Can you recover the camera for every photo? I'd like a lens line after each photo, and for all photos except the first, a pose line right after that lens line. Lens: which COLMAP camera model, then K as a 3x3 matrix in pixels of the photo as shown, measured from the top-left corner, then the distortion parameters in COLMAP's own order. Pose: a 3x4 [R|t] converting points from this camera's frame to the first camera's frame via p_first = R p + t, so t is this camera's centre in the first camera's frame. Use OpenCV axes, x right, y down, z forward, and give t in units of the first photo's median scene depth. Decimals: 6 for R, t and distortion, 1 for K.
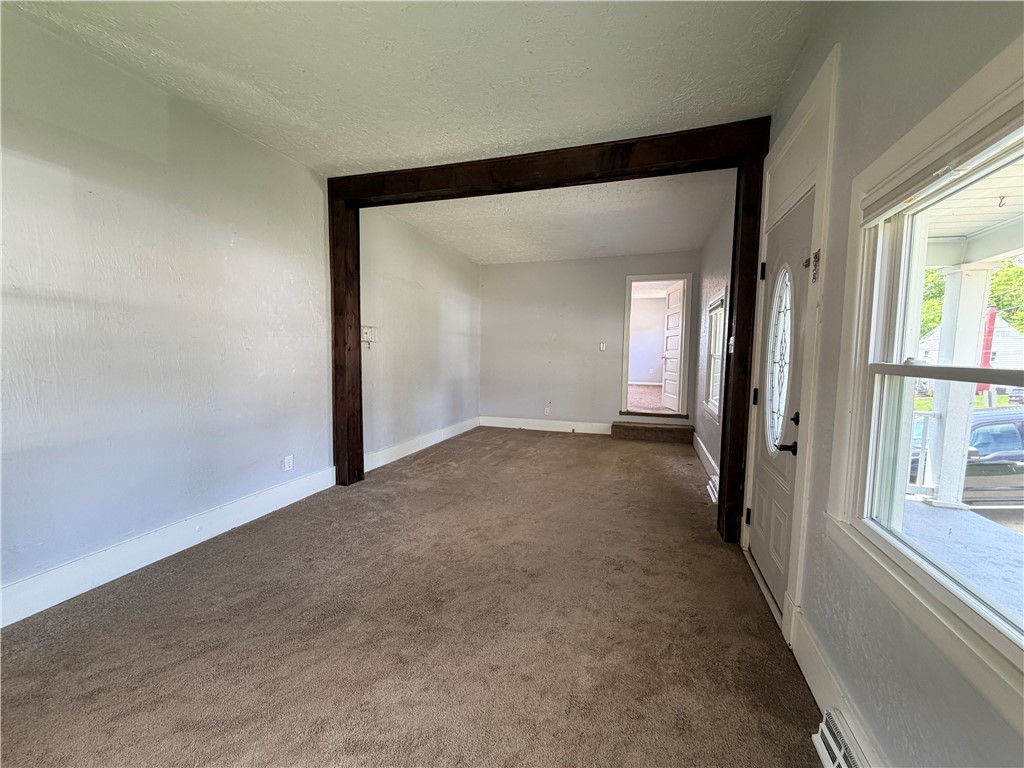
lens RADIAL K [[407.8, 0, 509.7], [0, 407.8, 384.7], [0, 0, 1]] dist [-0.000290, 0.000163]
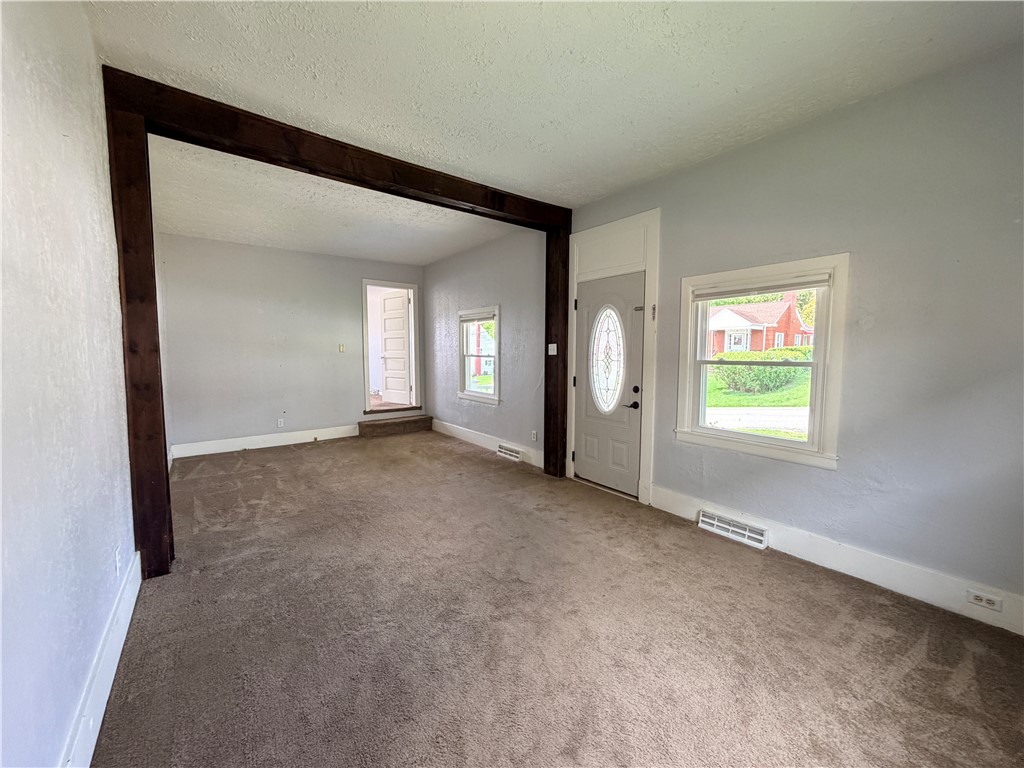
lens RADIAL K [[407.8, 0, 509.7], [0, 407.8, 384.7], [0, 0, 1]] dist [-0.000290, 0.000163]
pose [[0.565901, -0.077230, 0.820848, -0.575140], [0.072027, 0.996428, 0.044093, -0.031347], [-0.821321, 0.034171, 0.569441, 0.190091]]
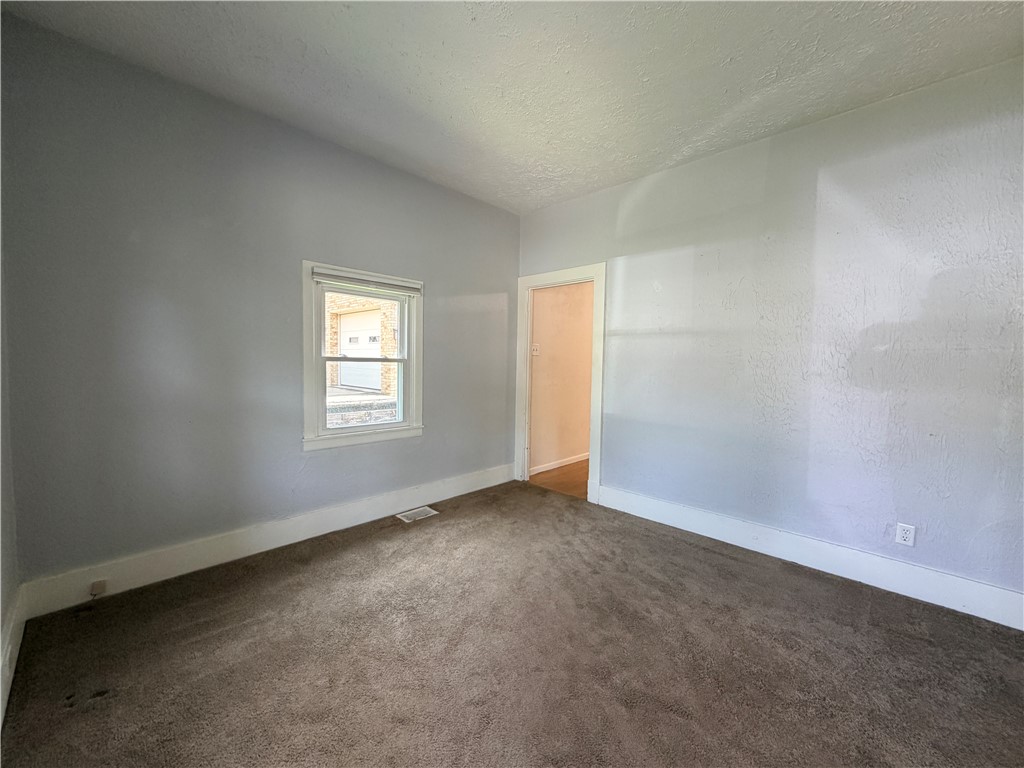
lens RADIAL K [[407.8, 0, 509.7], [0, 407.8, 384.7], [0, 0, 1]] dist [-0.000290, 0.000163]
pose [[-0.432169, 0.029388, -0.901314, 0.296503], [-0.102721, 0.991359, 0.081578, -0.036607], [0.895923, 0.127839, -0.425416, 0.558247]]
